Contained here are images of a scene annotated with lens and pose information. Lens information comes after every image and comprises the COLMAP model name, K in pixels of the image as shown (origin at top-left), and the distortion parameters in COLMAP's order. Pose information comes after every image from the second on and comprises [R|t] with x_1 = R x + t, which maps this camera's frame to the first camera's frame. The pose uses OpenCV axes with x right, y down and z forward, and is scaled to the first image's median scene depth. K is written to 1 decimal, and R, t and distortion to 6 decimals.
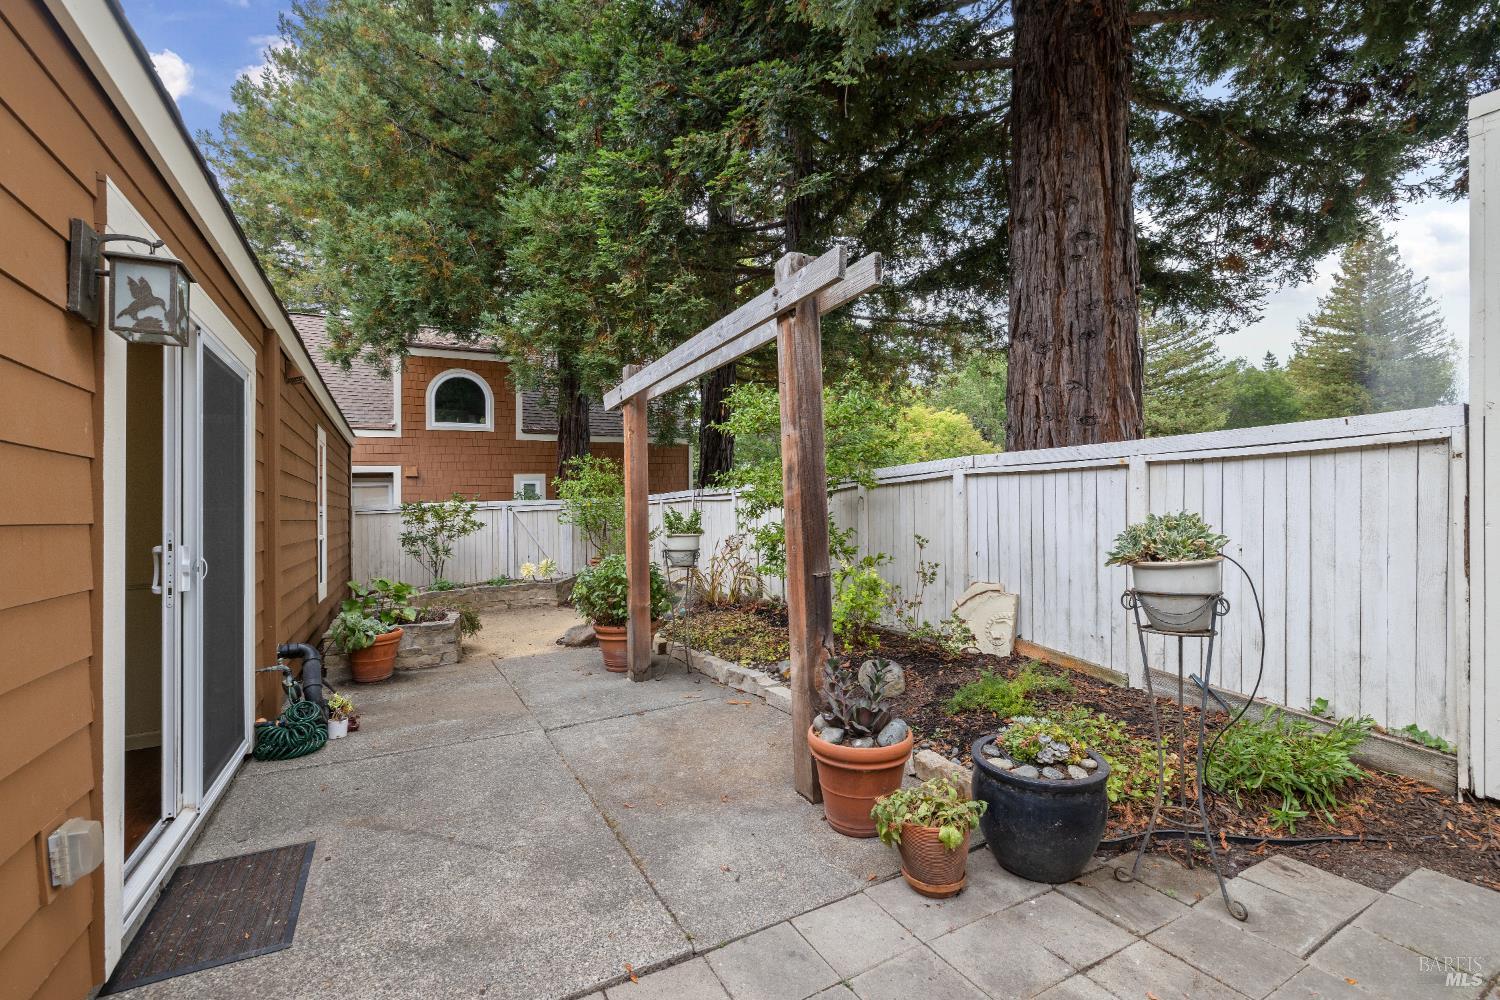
lens RADIAL K [[636.2, 0, 744.0], [0, 636.2, 485.1], [0, 0, 1]] dist [-0.001900, 0.000225]
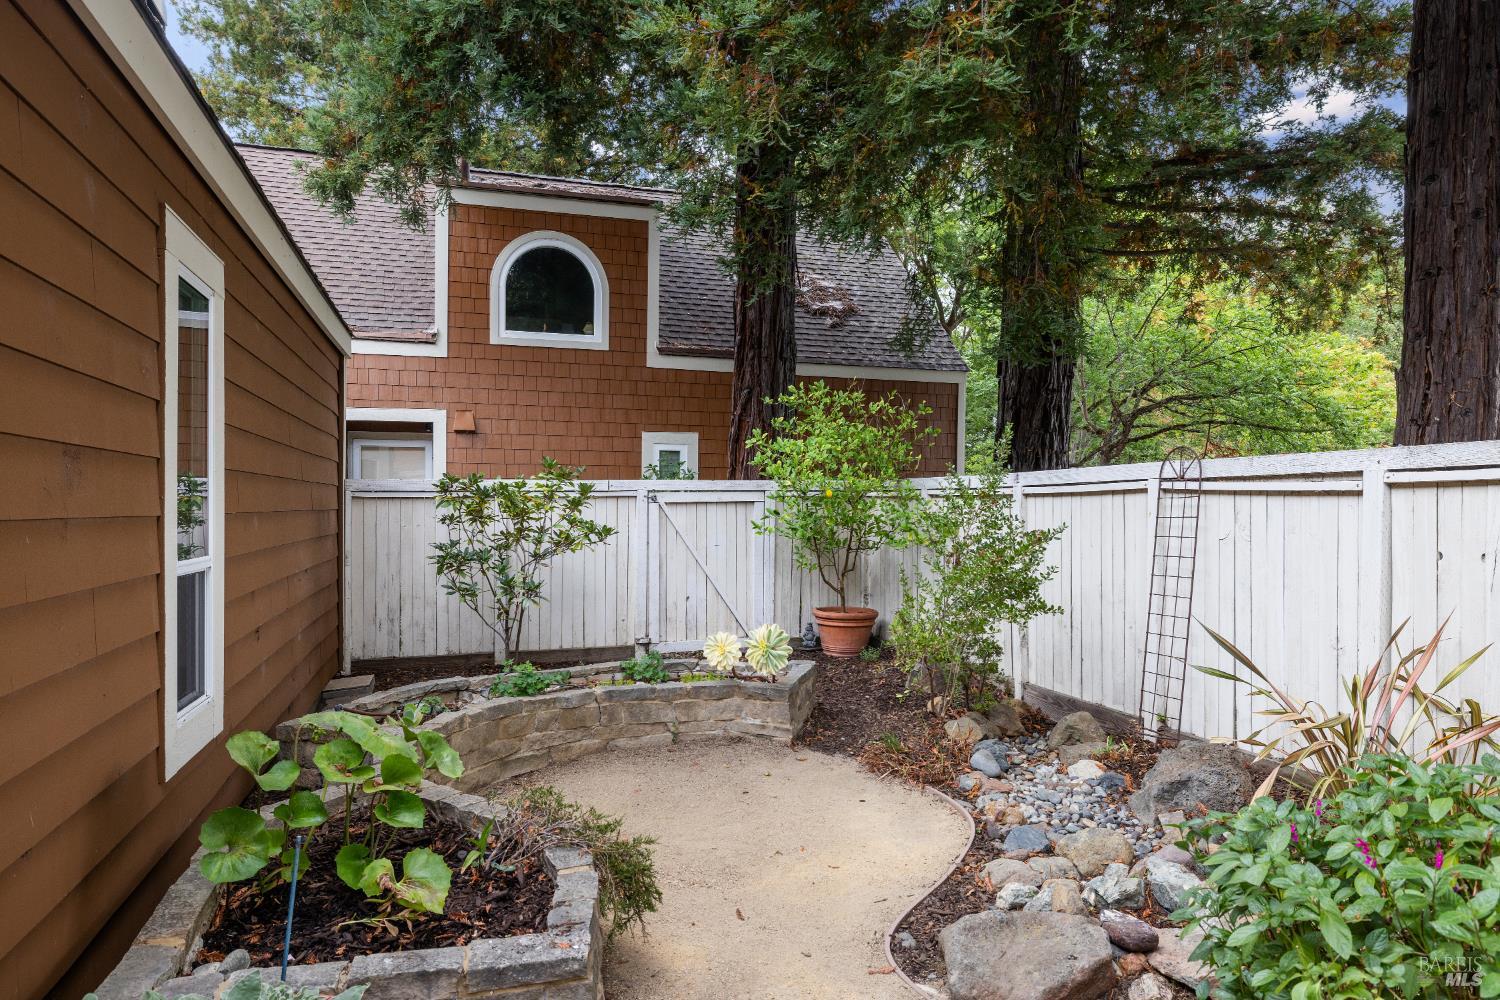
lens RADIAL K [[922.6, 0, 748.5], [0, 922.6, 511.7], [0, 0, 1]] dist [-0.000856, 0.002556]
pose [[0.981858, 0.035206, -0.186320, -0.216934], [-0.026573, 0.998463, 0.048630, 0.016958], [0.187746, -0.042797, 0.981285, 0.432506]]
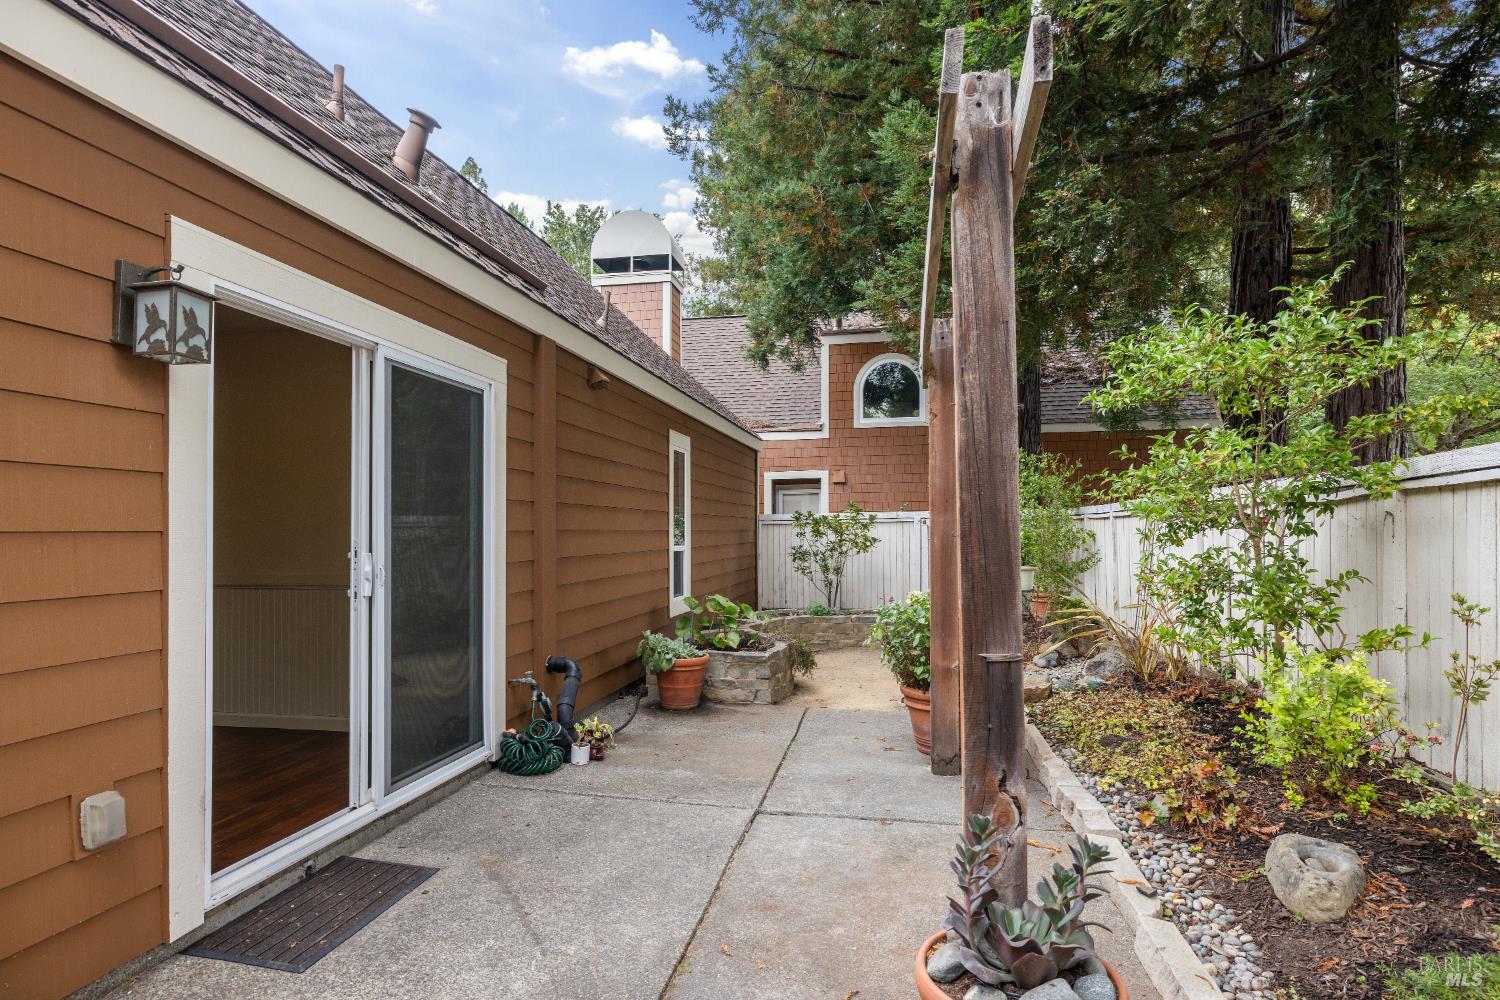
lens RADIAL K [[795.9, 0, 744.3], [0, 795.9, 503.2], [0, 0, 1]] dist [-0.003765, -0.000540]
pose [[0.769786, 0.004209, -0.638288, 0.124267], [0.005708, 0.999893, 0.013478, -0.000177], [0.638276, -0.014018, 0.769680, 0.110082]]
